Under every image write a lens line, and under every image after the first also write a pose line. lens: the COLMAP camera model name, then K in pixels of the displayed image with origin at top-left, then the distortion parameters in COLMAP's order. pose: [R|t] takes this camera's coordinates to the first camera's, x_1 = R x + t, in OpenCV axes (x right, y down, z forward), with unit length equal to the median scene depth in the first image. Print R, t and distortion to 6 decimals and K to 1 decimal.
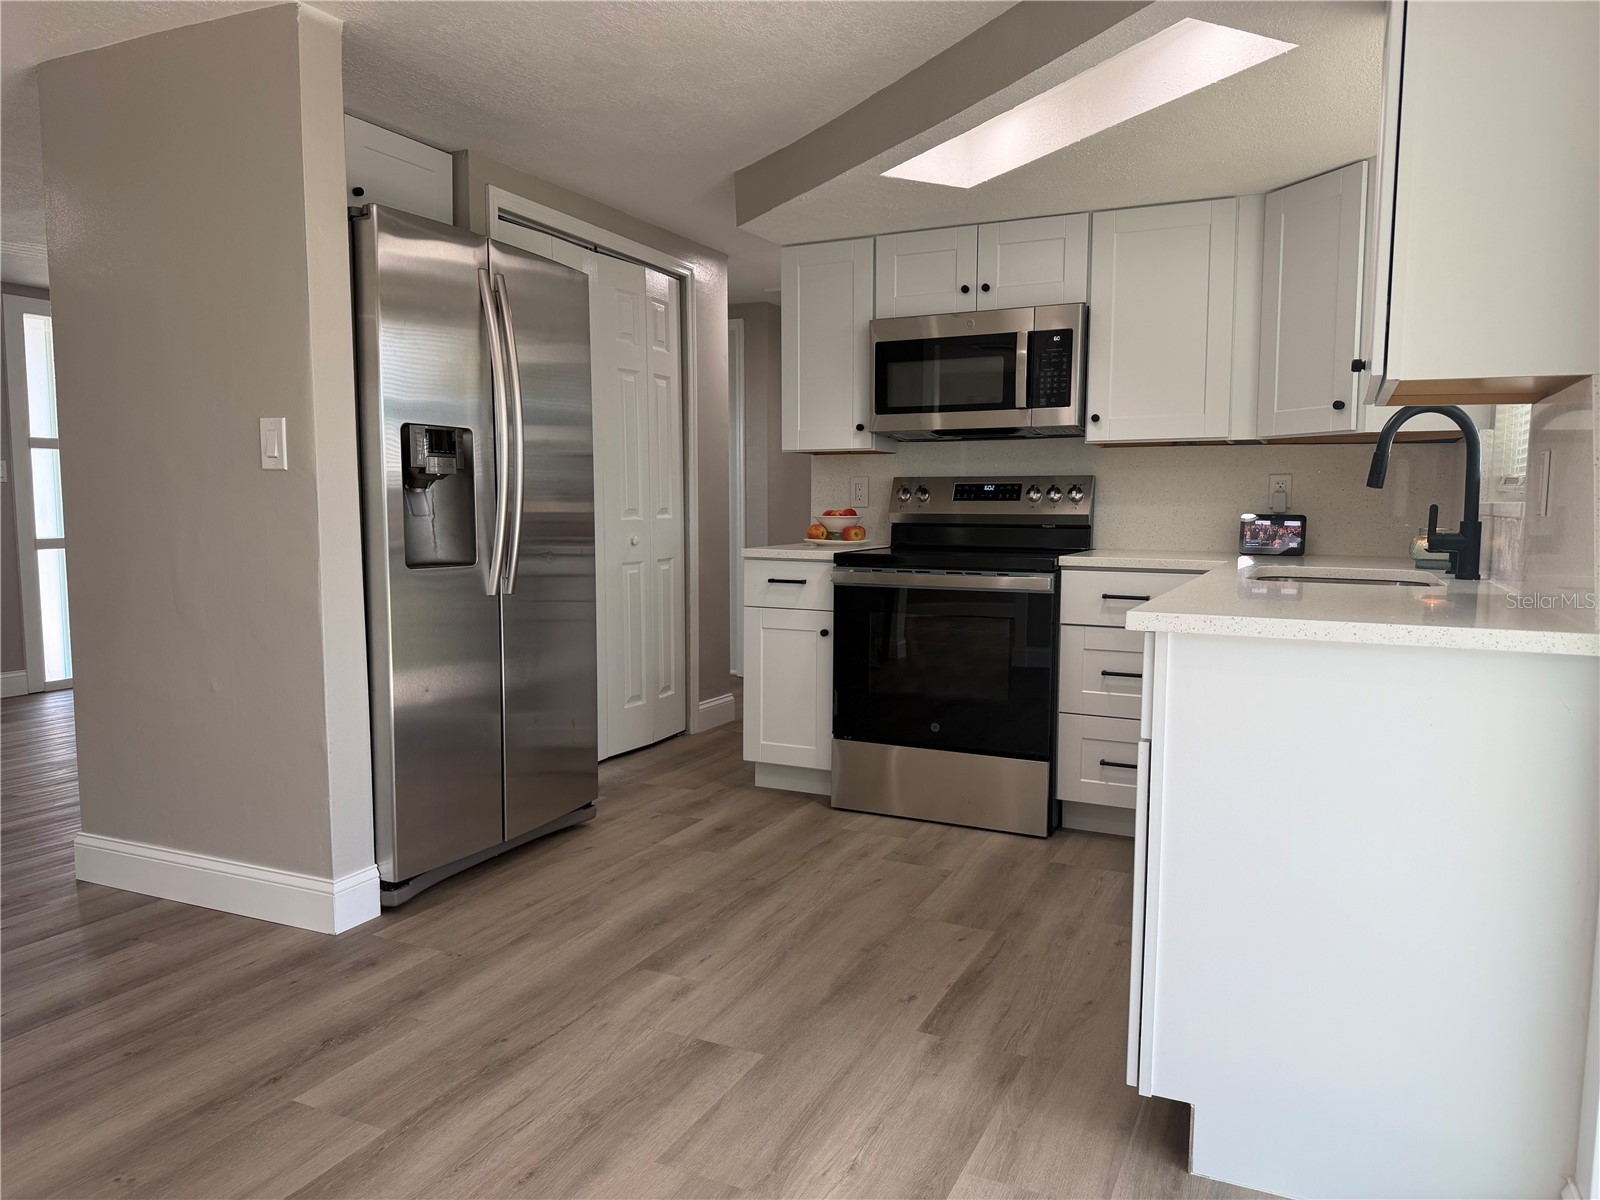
lens RADIAL K [[1127.4, 0, 800.0], [0, 1127.4, 600.0], [0, 0, 1]] dist [0.013175, -0.004210]
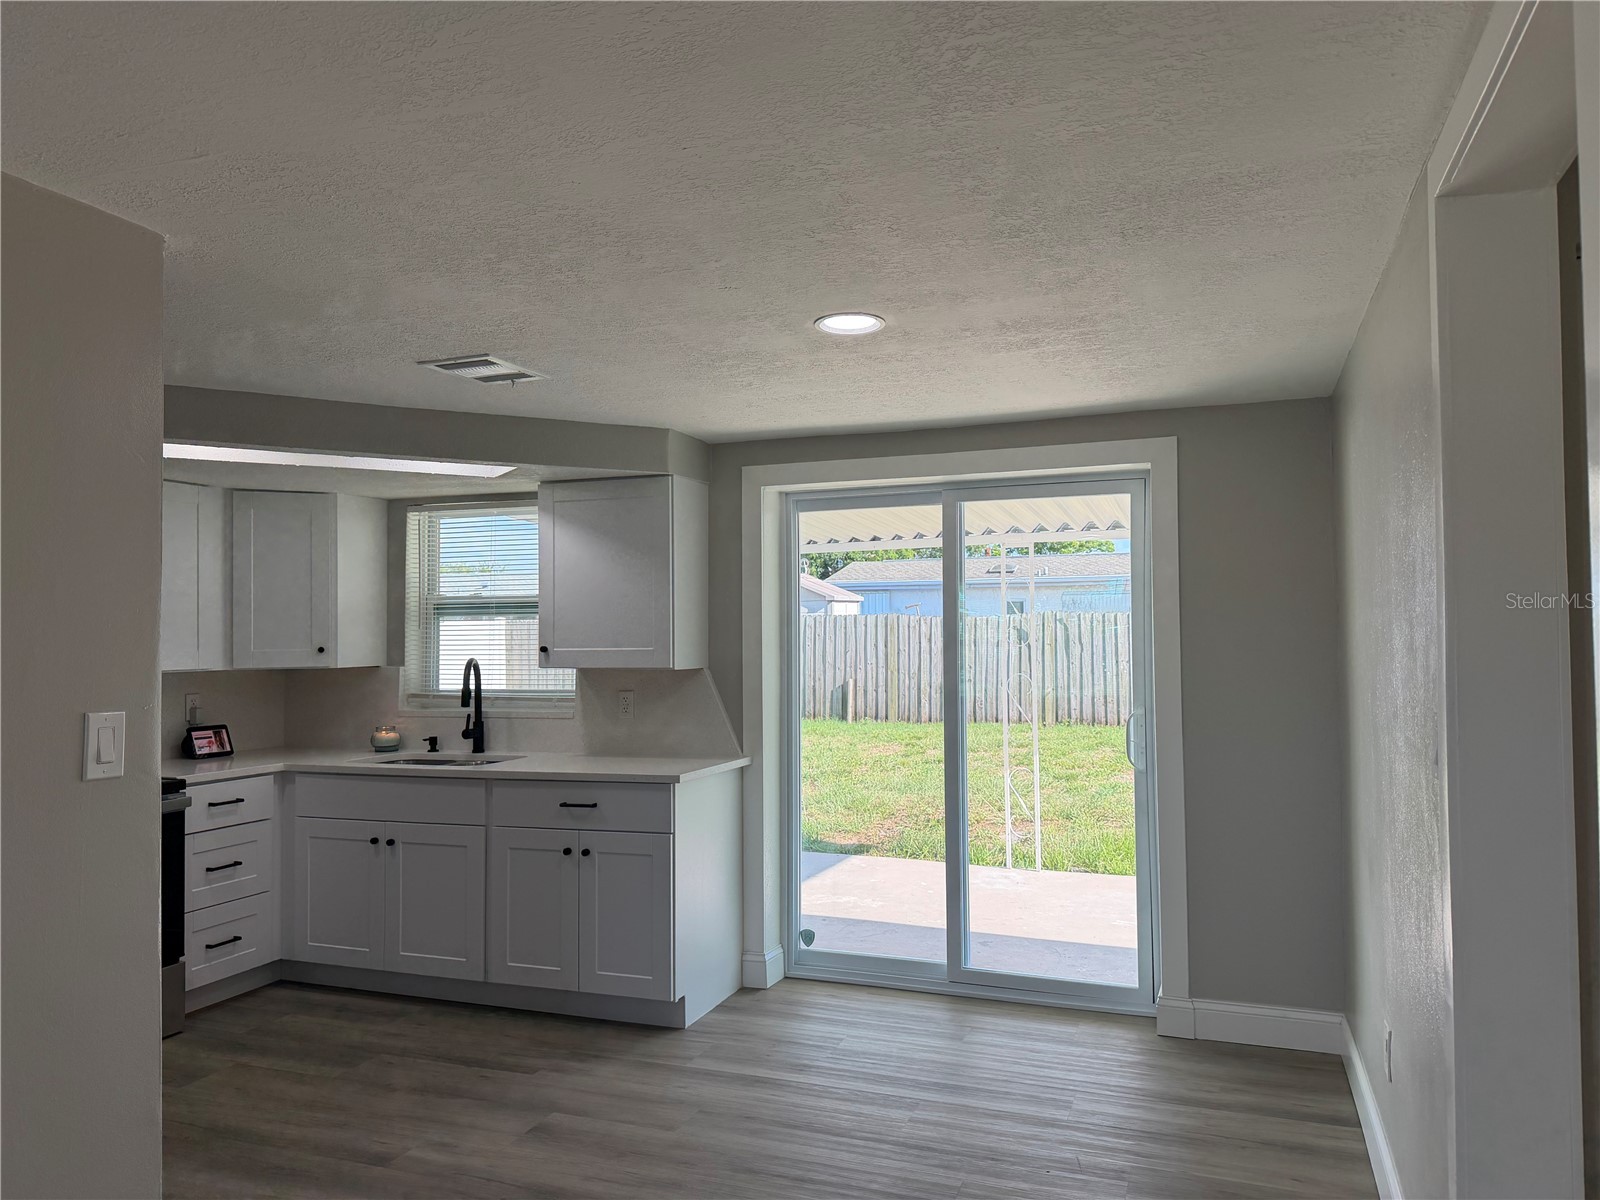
lens RADIAL K [[1127.4, 0, 800.0], [0, 1127.4, 600.0], [0, 0, 1]] dist [0.013175, -0.004210]
pose [[-0.068587, 0.027047, 0.997278, -1.328132], [0.103022, 0.994480, -0.019886, -0.179254], [-0.992312, 0.101377, -0.070995, 0.598356]]
